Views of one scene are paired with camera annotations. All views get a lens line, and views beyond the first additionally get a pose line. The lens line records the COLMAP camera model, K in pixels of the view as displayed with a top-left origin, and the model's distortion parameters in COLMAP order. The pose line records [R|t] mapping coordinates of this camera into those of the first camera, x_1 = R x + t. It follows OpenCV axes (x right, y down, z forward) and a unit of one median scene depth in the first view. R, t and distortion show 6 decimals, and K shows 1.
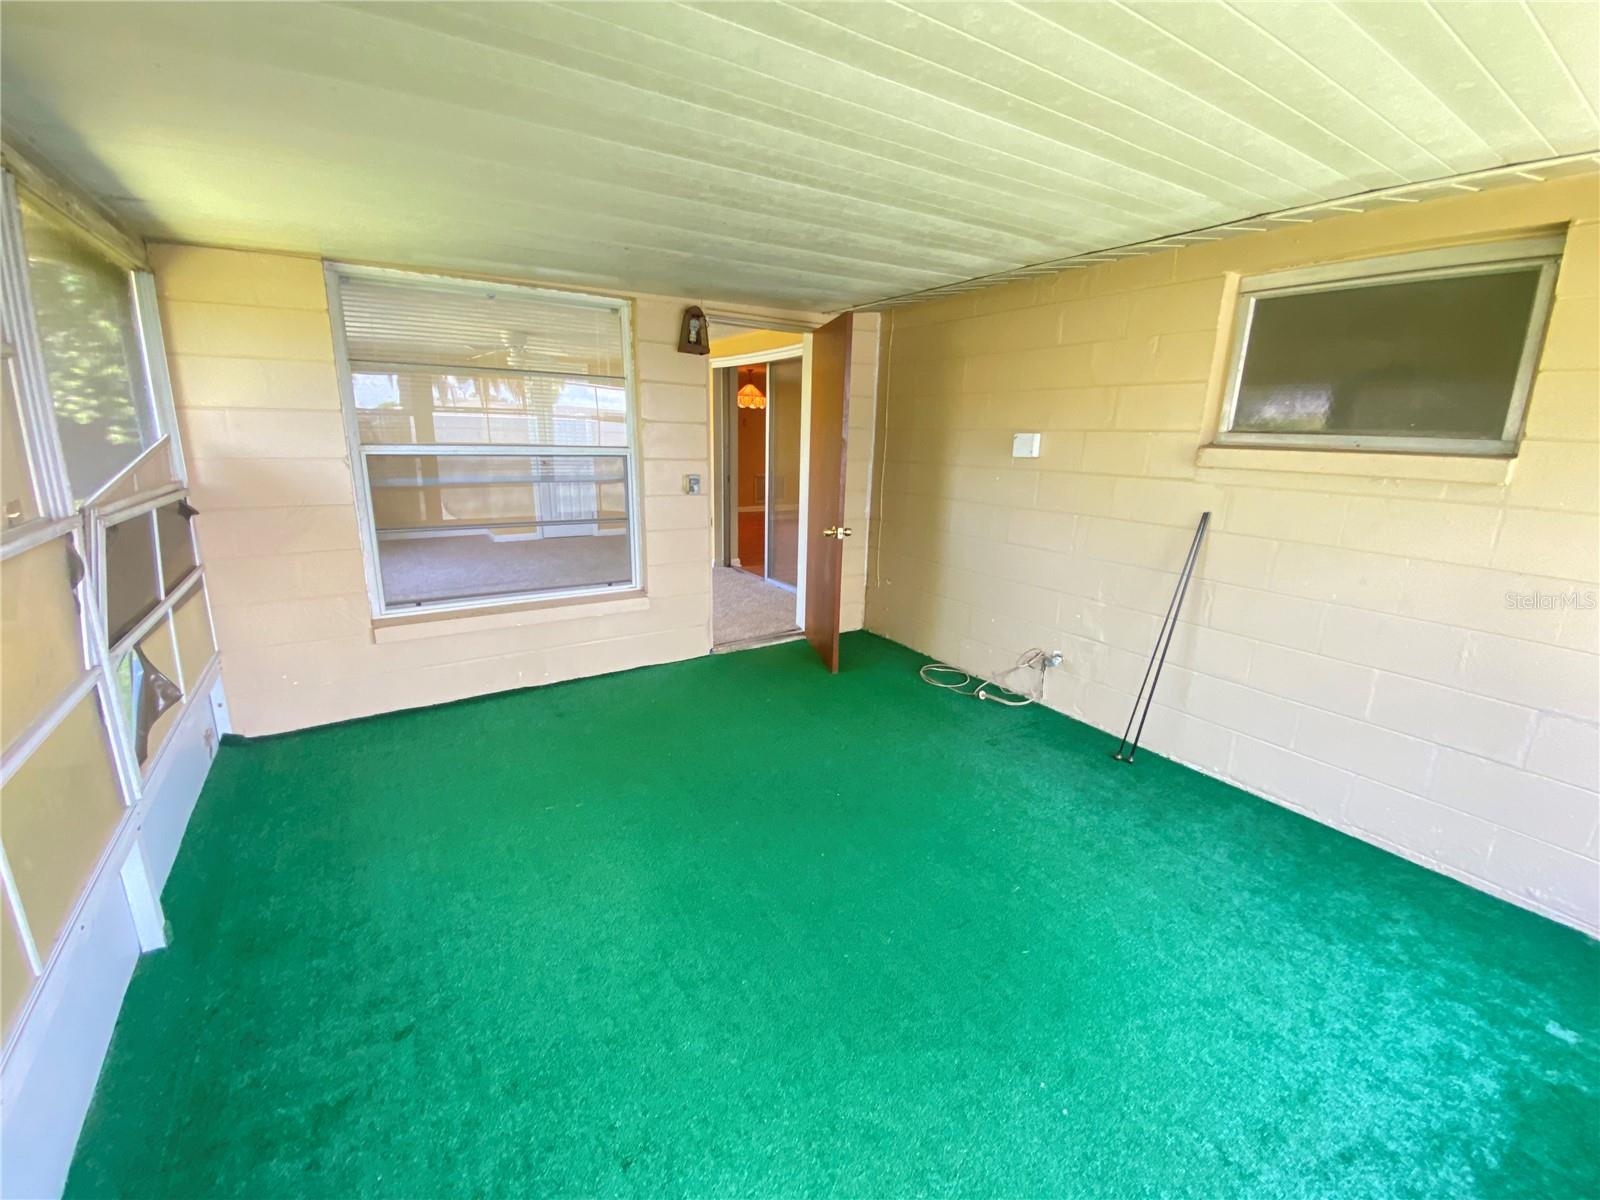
lens RADIAL K [[657.2, 0, 799.6], [0, 657.2, 598.3], [0, 0, 1]] dist [0.035221, -0.029968]
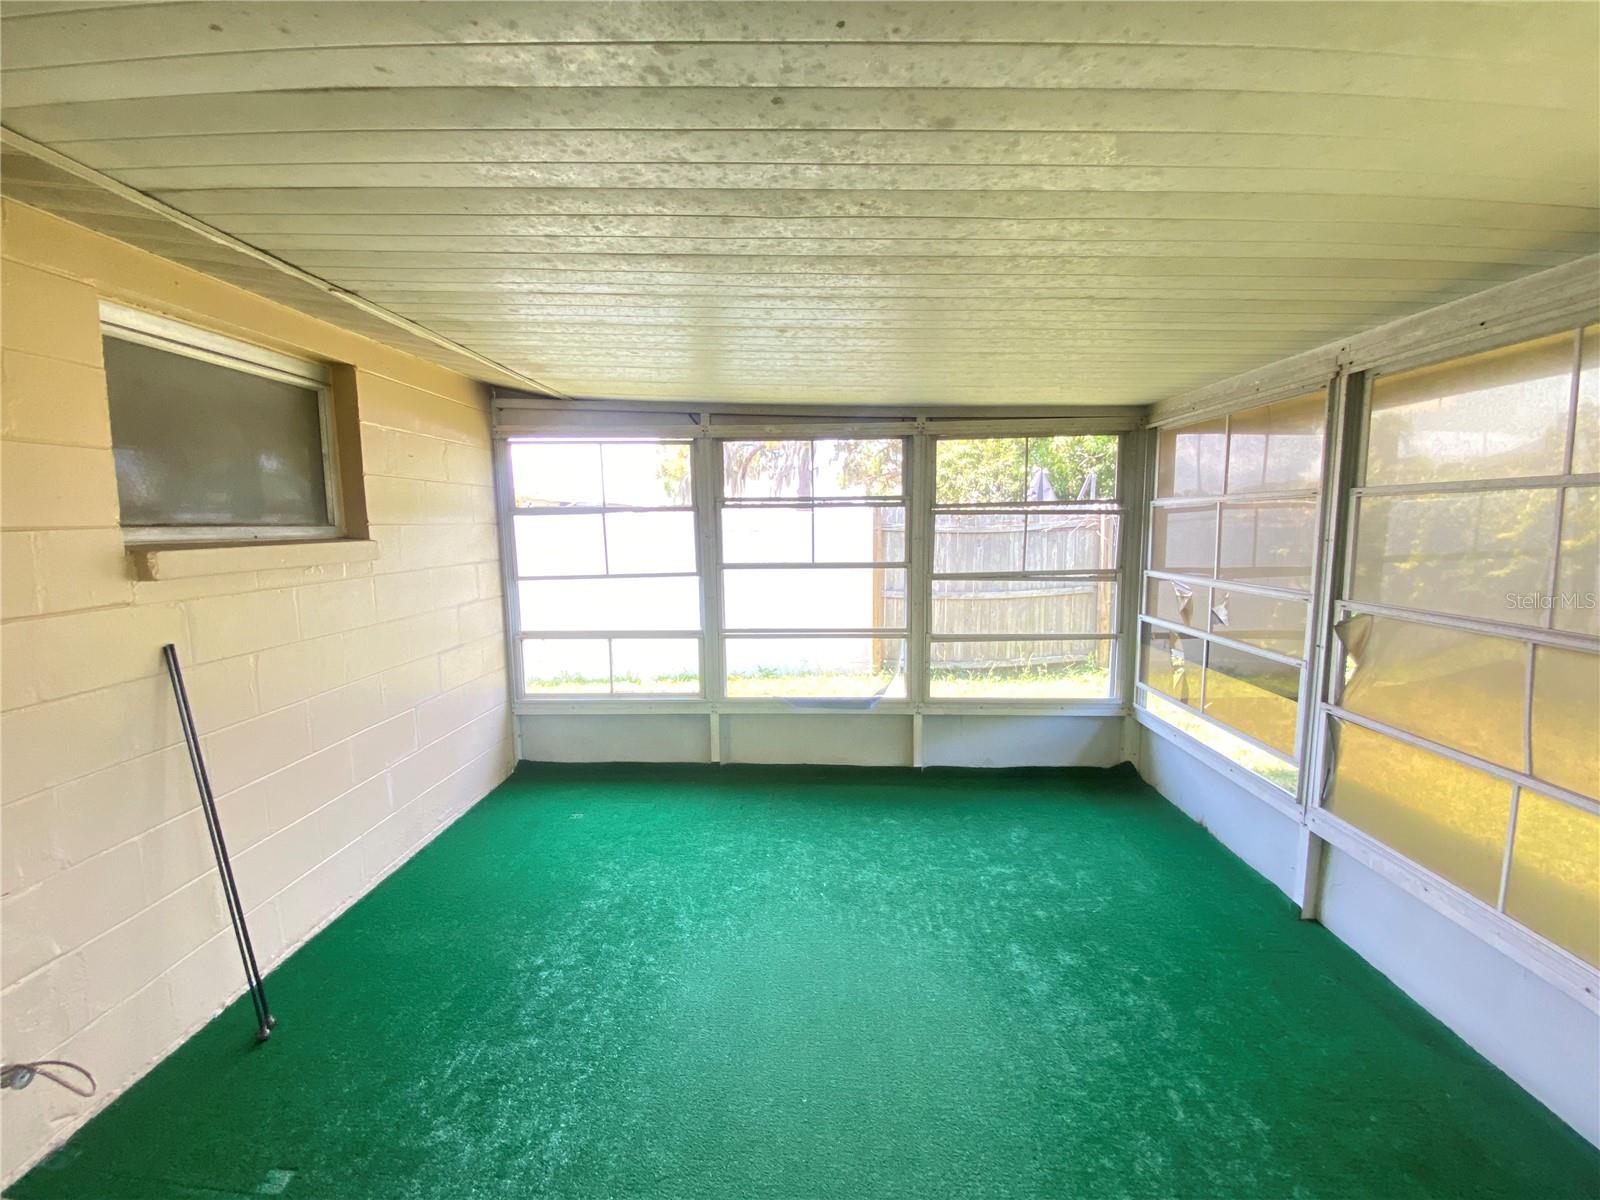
lens RADIAL K [[657.2, 0, 799.6], [0, 657.2, 598.3], [0, 0, 1]] dist [0.035221, -0.029968]
pose [[-0.849412, -0.085079, 0.520827, -0.288672], [0.107599, 0.938267, 0.328751, -0.367554], [-0.516645, 0.335285, -0.787821, 1.343895]]
